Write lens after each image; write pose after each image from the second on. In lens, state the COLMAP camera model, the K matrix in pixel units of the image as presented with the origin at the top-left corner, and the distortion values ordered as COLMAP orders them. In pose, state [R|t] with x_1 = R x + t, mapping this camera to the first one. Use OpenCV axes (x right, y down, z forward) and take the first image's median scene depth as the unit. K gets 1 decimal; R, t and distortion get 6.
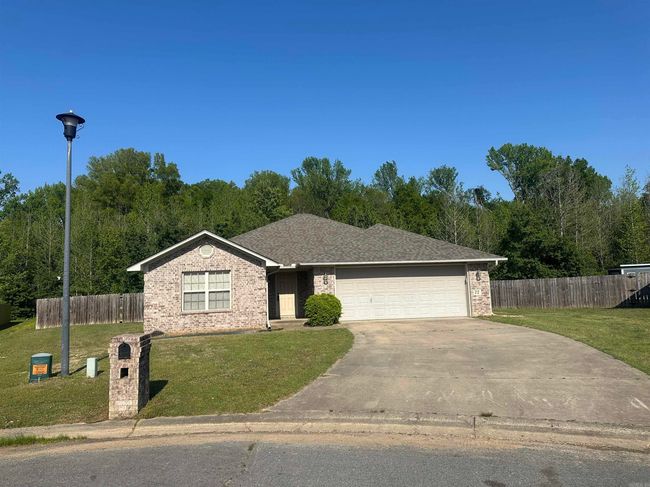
lens RADIAL K [[454.3, 0, 319.5], [0, 454.3, 246.0], [0, 0, 1]] dist [0.053490, -0.064325]
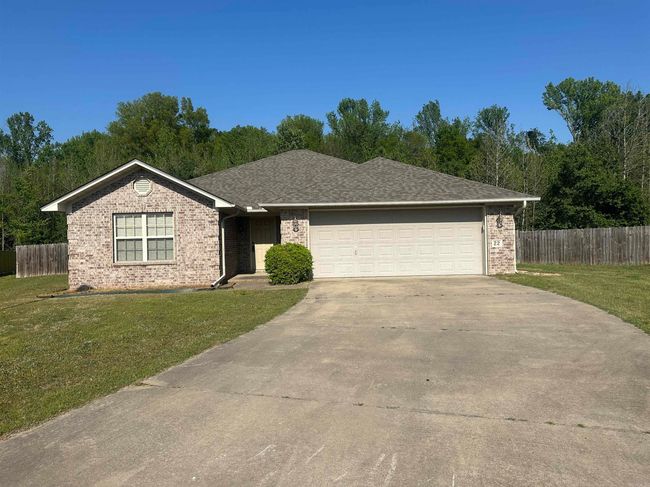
lens RADIAL K [[454.3, 0, 320.7], [0, 454.3, 249.3], [0, 0, 1]] dist [0.053490, -0.064325]
pose [[0.995264, 0.012578, -0.096390, 0.081938], [-0.001621, 0.993604, 0.112911, 0.016521], [0.097193, -0.112220, 0.988919, 0.140664]]
